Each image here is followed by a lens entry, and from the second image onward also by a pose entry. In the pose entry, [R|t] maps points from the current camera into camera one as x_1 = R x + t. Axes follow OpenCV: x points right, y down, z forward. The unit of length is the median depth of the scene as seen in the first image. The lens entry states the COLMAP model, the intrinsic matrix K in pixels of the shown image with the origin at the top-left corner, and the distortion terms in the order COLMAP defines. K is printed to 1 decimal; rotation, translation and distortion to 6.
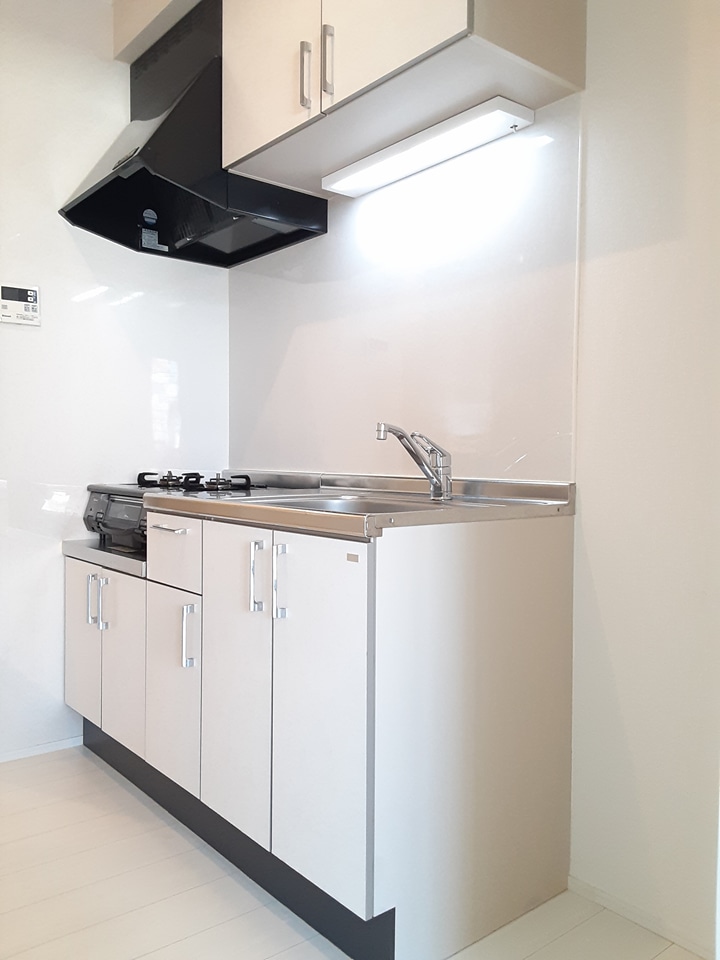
lens RADIAL K [[779.4, 0, 361.0], [0, 779.4, 478.4], [0, 0, 1]] dist [0.062074, -0.066491]
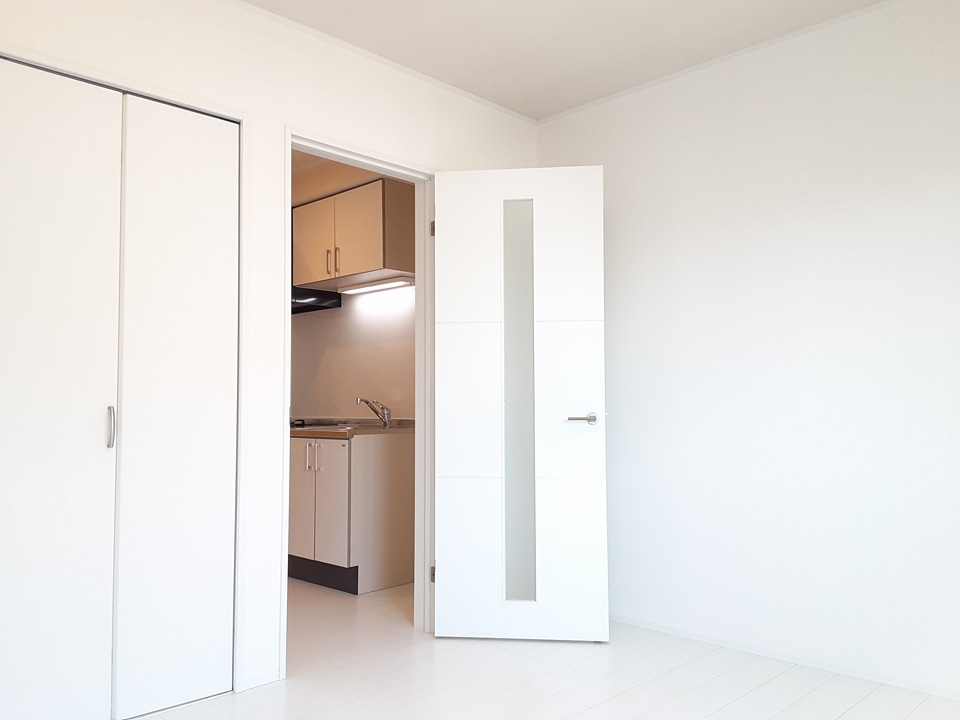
lens RADIAL K [[779.4, 0, 500.7], [0, 779.4, 376.2], [0, 0, 1]] dist [0.062074, -0.066491]
pose [[0.992398, -0.006089, 0.122922, 0.167365], [0.013752, 0.998007, -0.061587, 0.023161], [-0.122302, 0.062809, 0.990503, -1.555211]]
